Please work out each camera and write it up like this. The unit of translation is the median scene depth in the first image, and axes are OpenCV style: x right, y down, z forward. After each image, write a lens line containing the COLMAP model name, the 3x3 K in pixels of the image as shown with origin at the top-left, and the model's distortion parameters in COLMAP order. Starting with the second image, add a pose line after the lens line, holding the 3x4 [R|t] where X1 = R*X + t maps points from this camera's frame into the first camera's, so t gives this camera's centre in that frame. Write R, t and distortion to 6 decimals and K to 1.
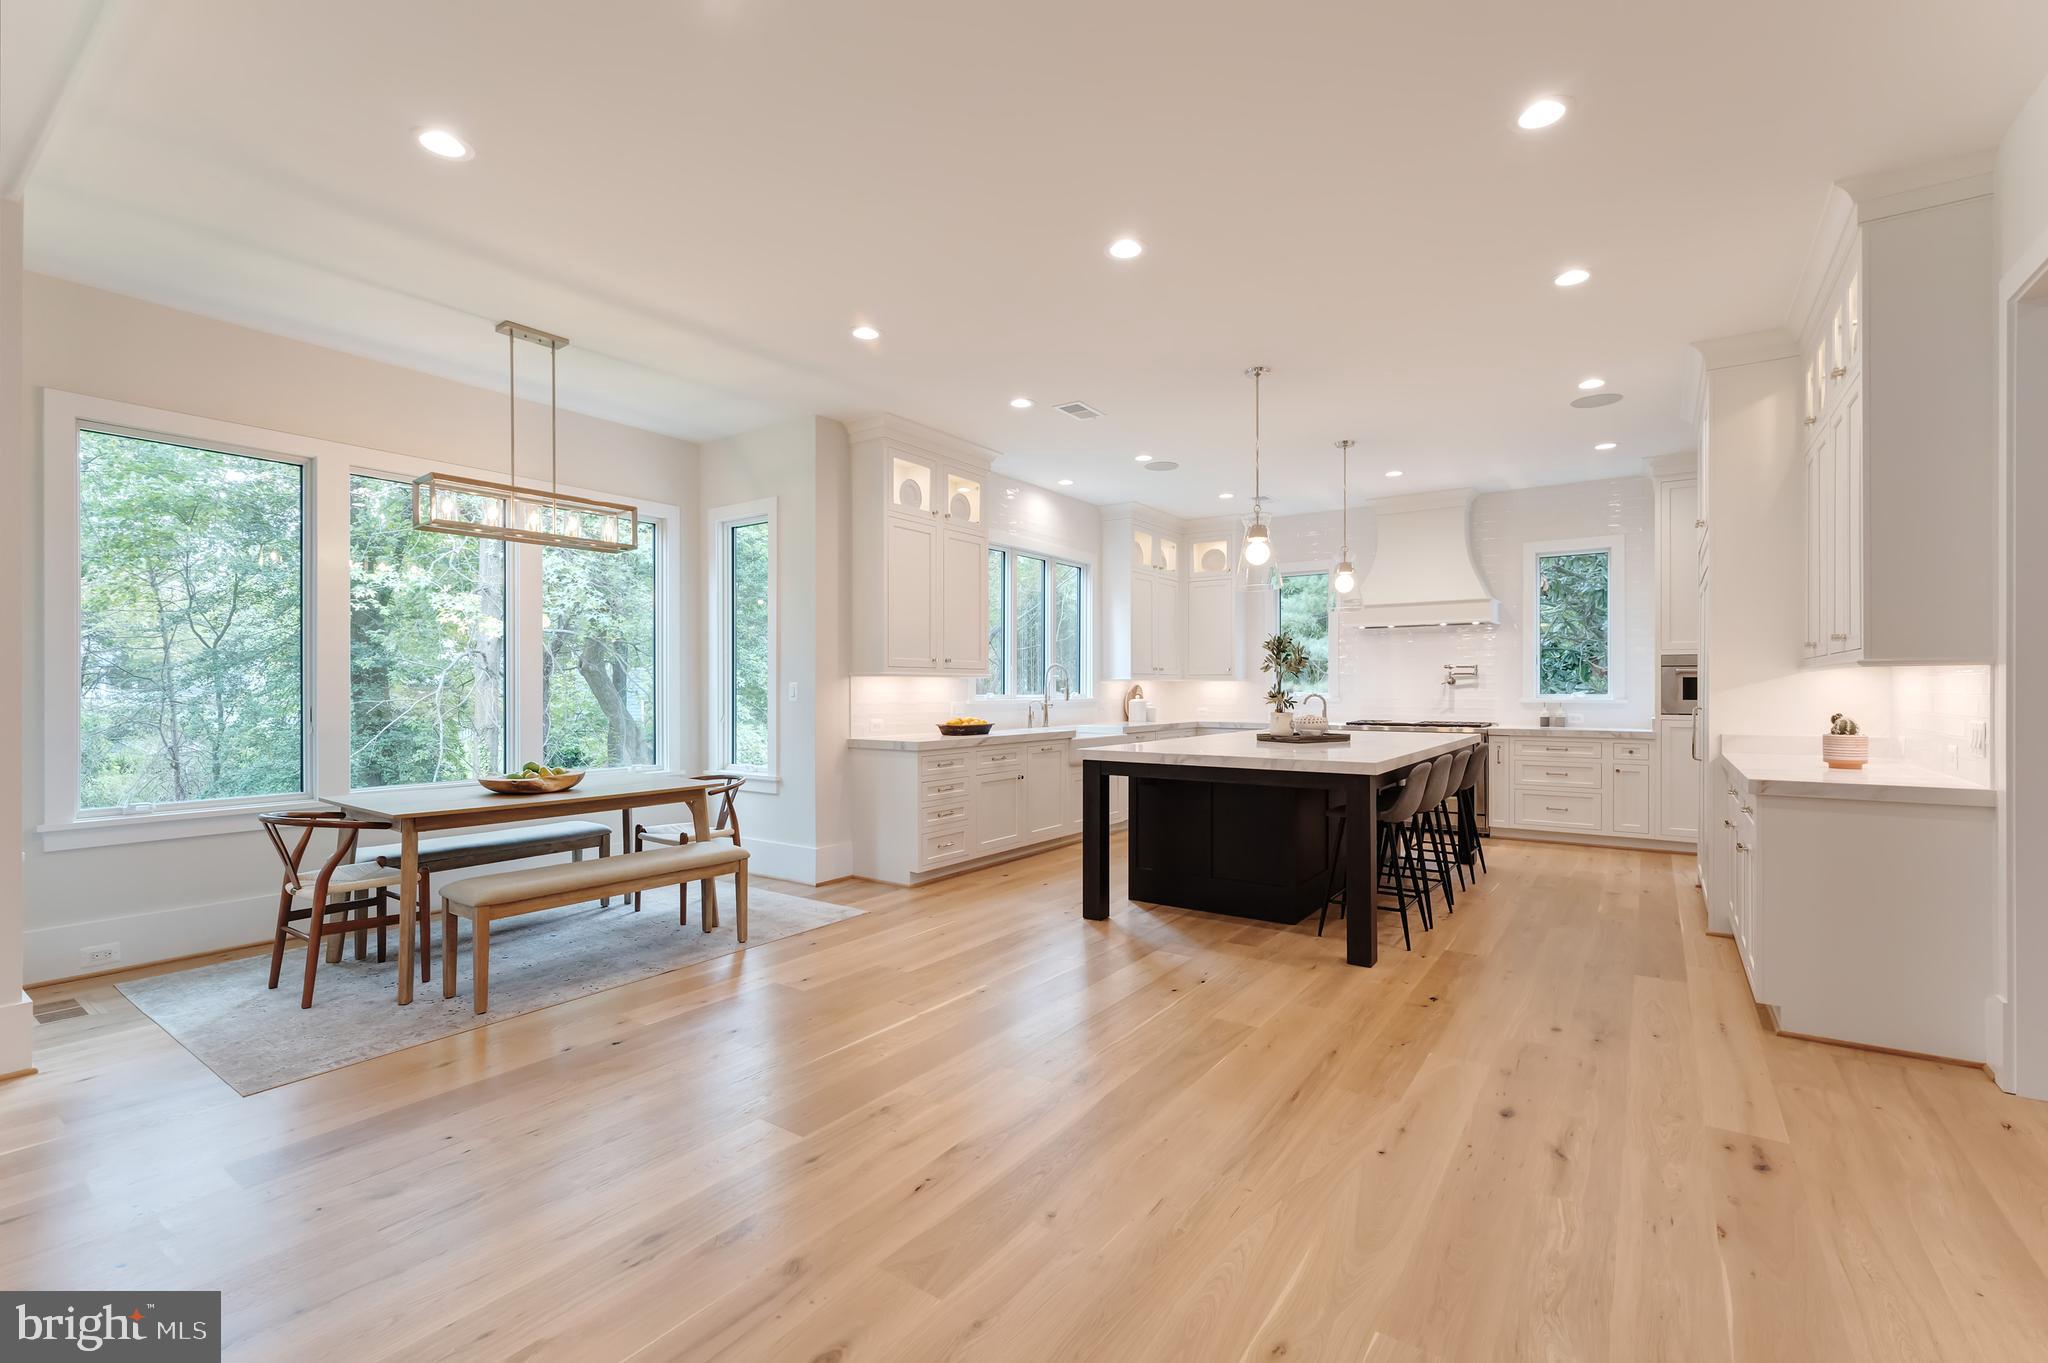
lens RADIAL K [[877.7, 0, 1013.2], [0, 877.7, 690.6], [0, 0, 1]] dist [-0.001505, -0.000304]
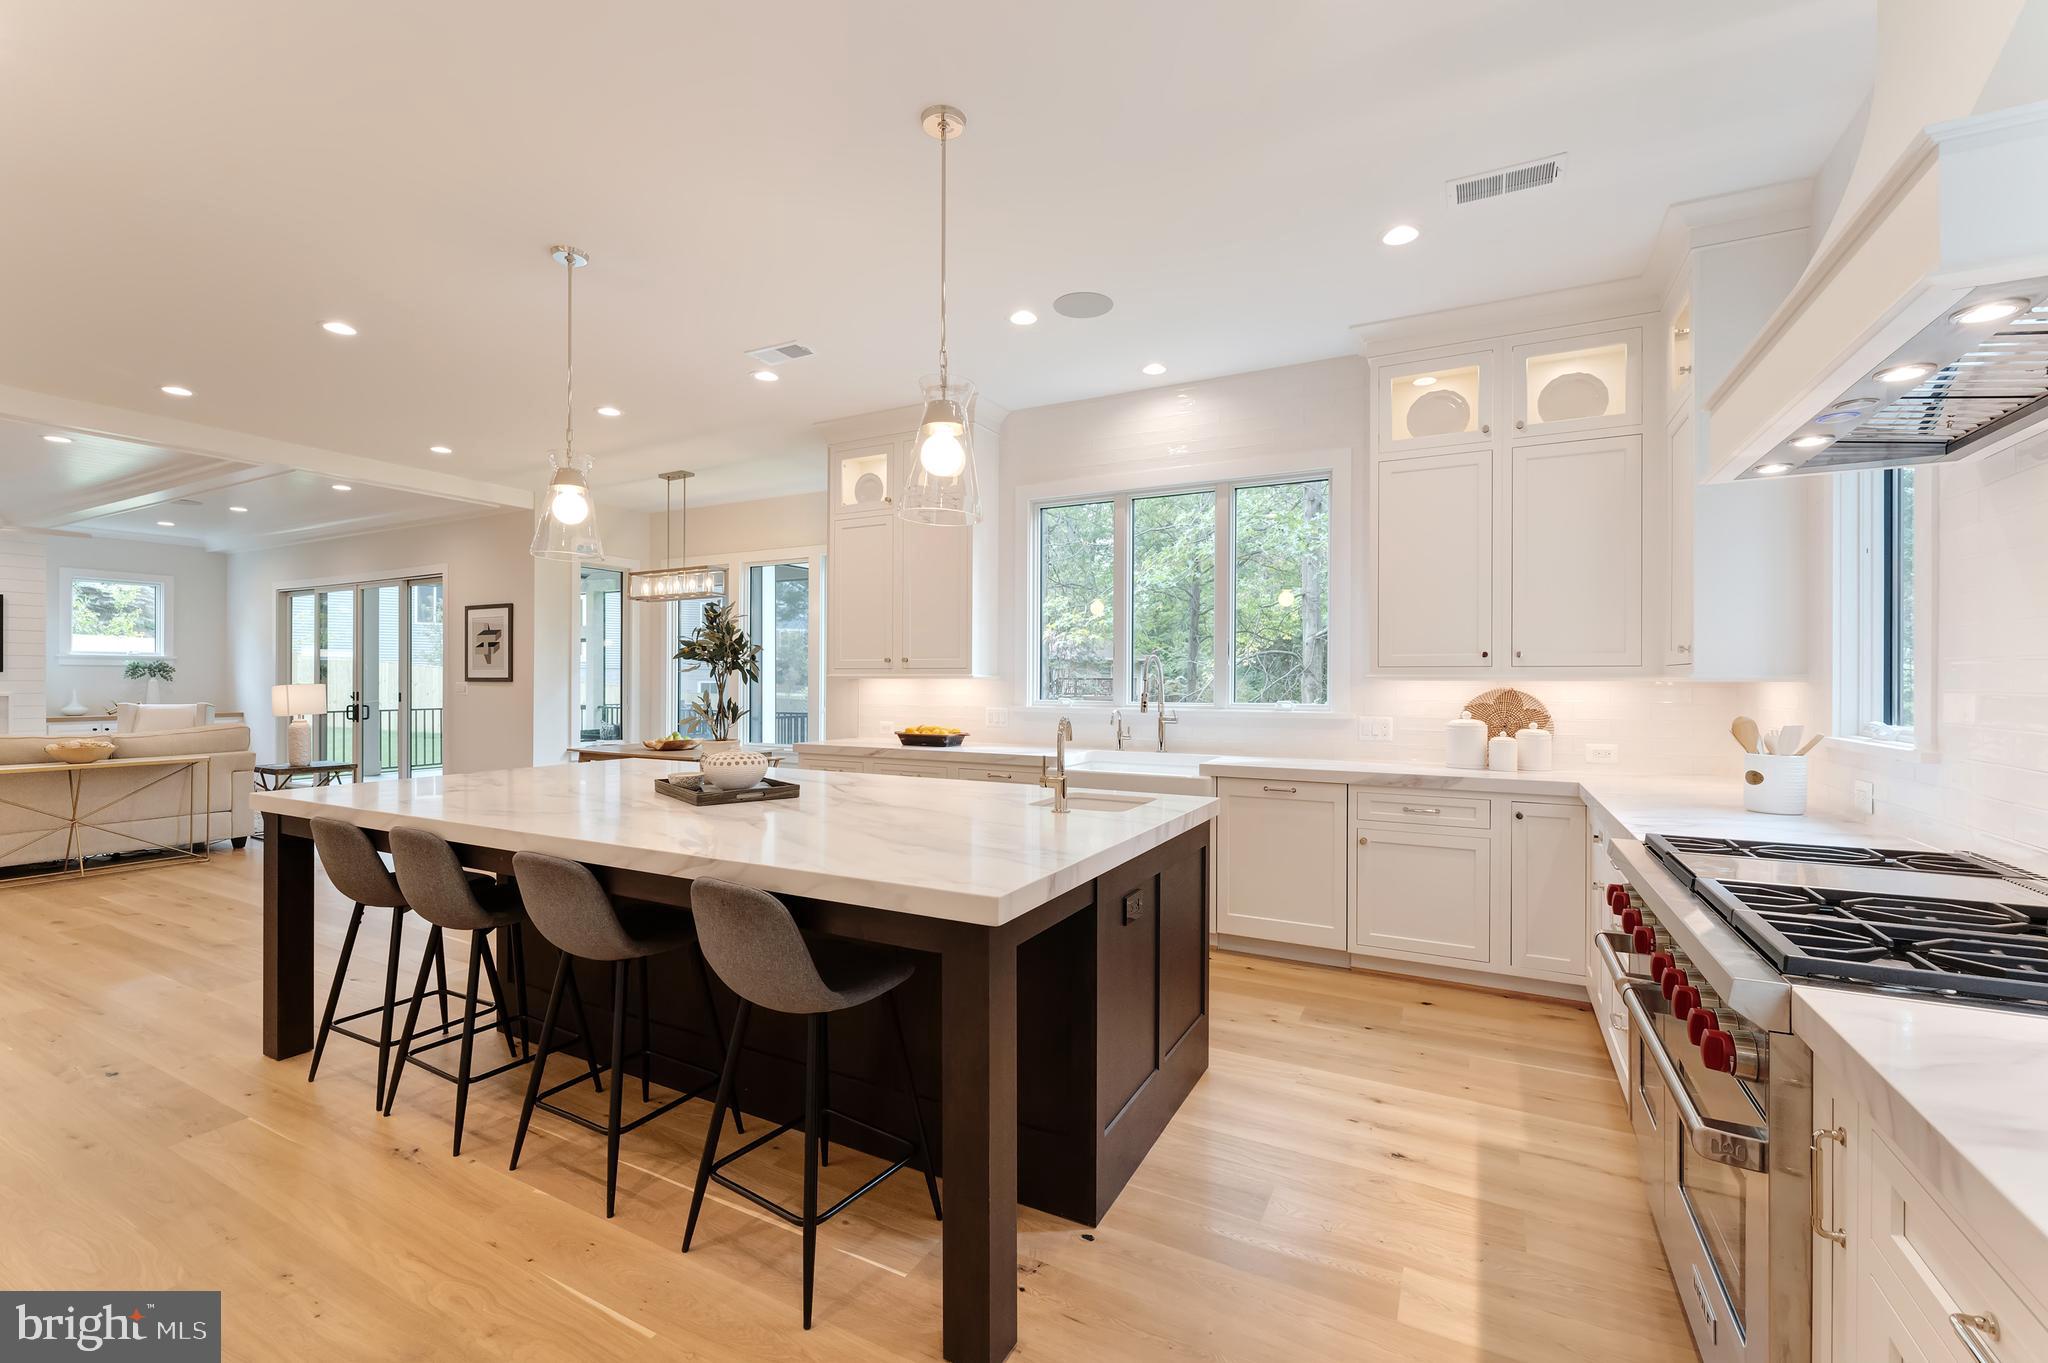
lens RADIAL K [[877.7, 0, 1033.7], [0, 877.7, 680.0], [0, 0, 1]] dist [-0.001505, -0.000304]
pose [[0.130604, 0.001234, -0.991434, 0.926131], [-0.004015, 0.999992, 0.000716, -0.016702], [0.991426, 0.003887, 0.130608, 1.134499]]
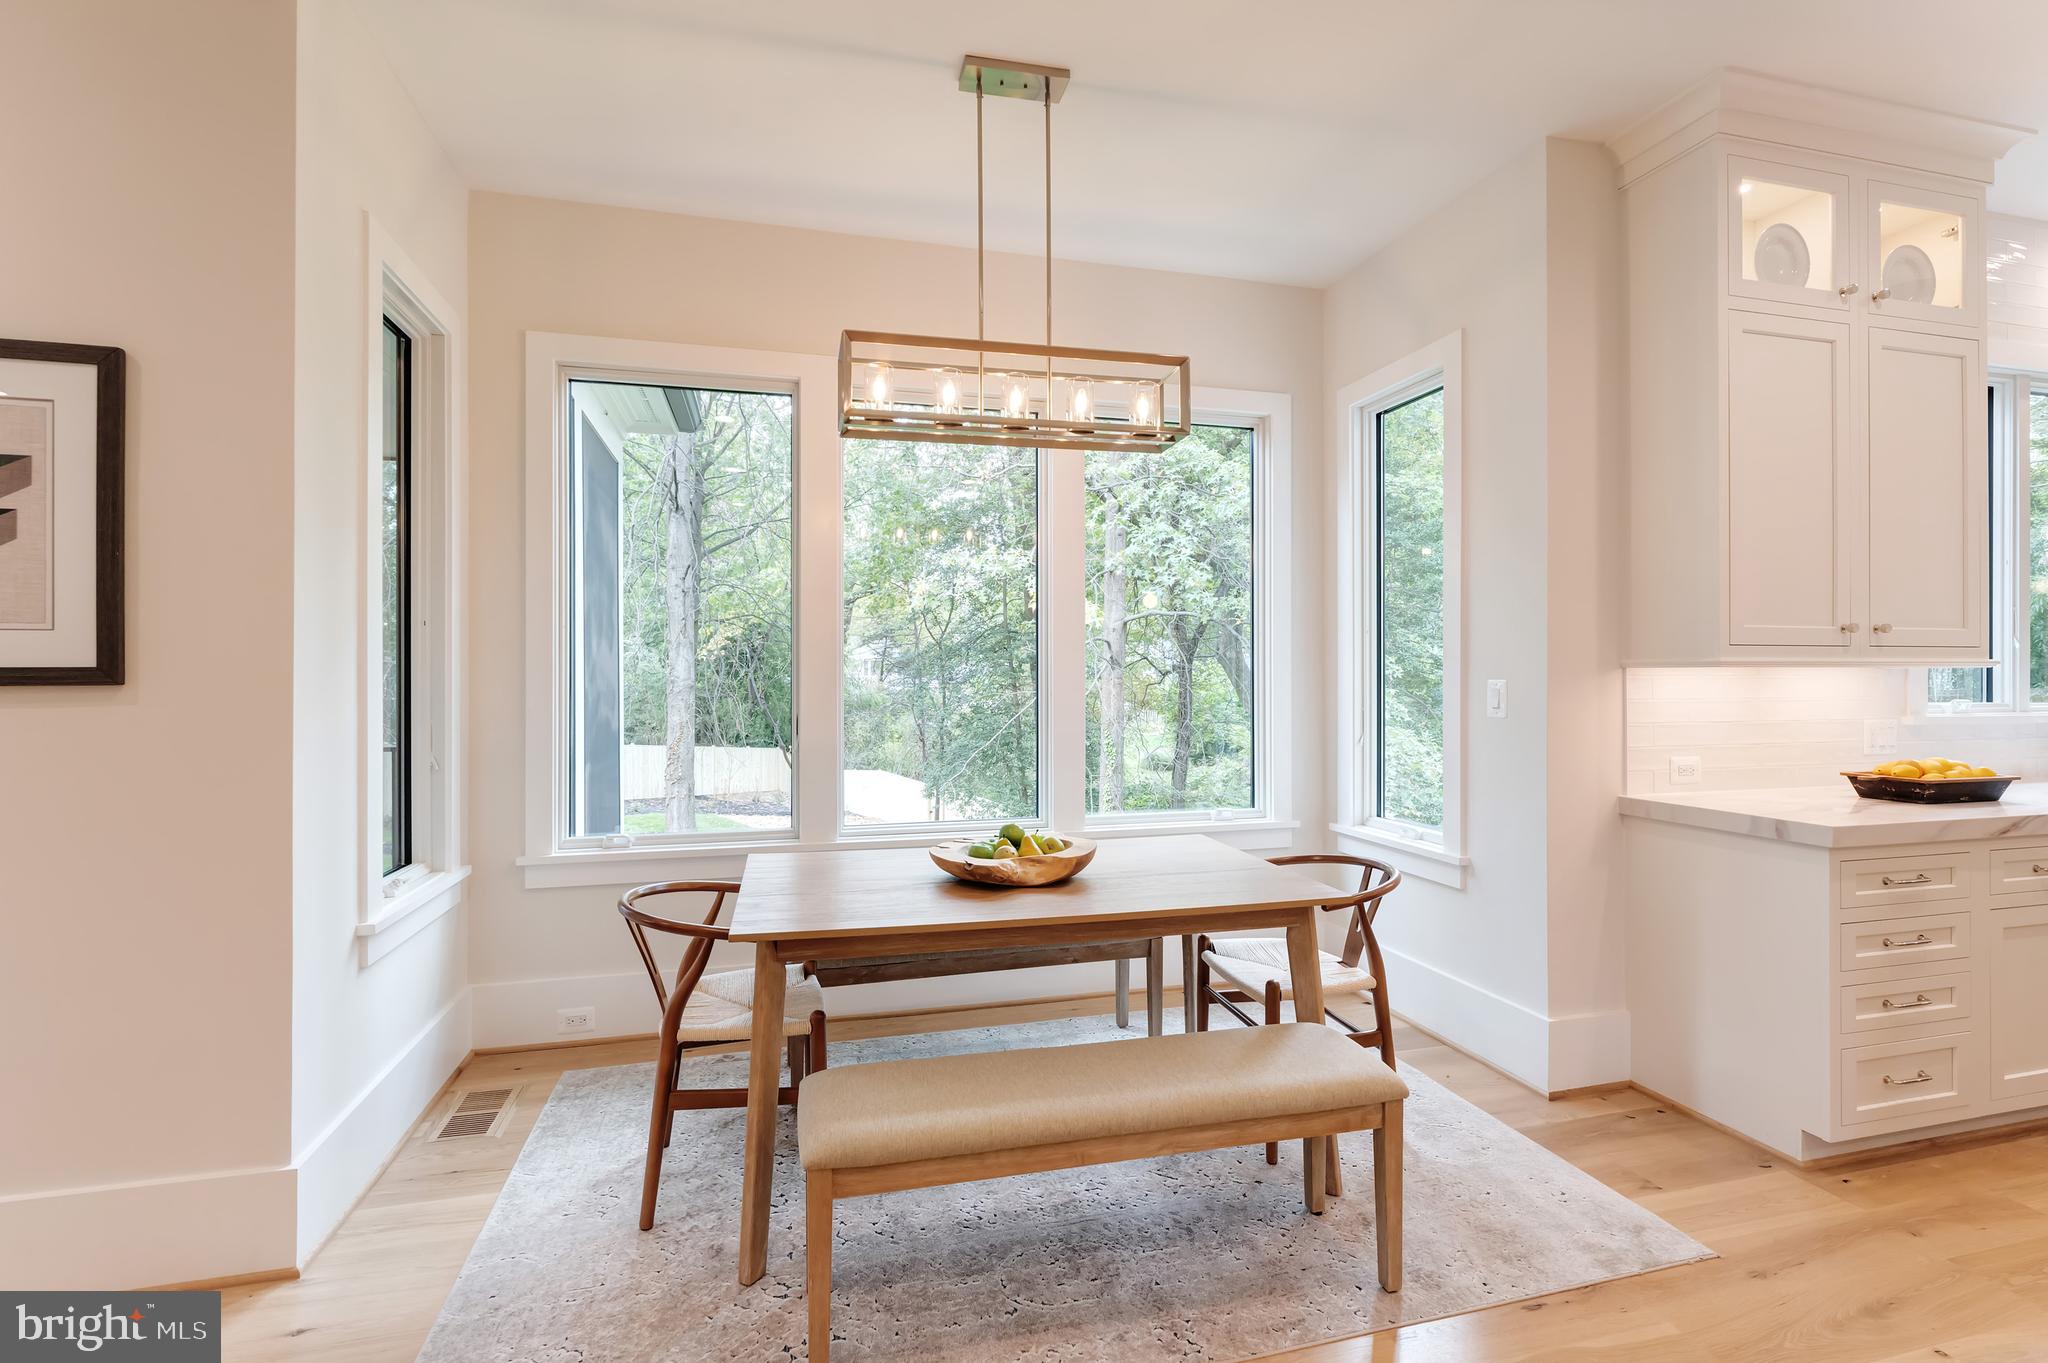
lens RADIAL K [[944.2, 0, 1012.1], [0, 944.2, 675.8], [0, 0, 1]] dist [-0.000306, 0.000224]
pose [[0.771534, -0.000655, -0.636188, -0.121717], [0.000606, 1.000000, -0.000294, -0.011808], [0.636188, -0.000159, 0.771534, 0.406789]]
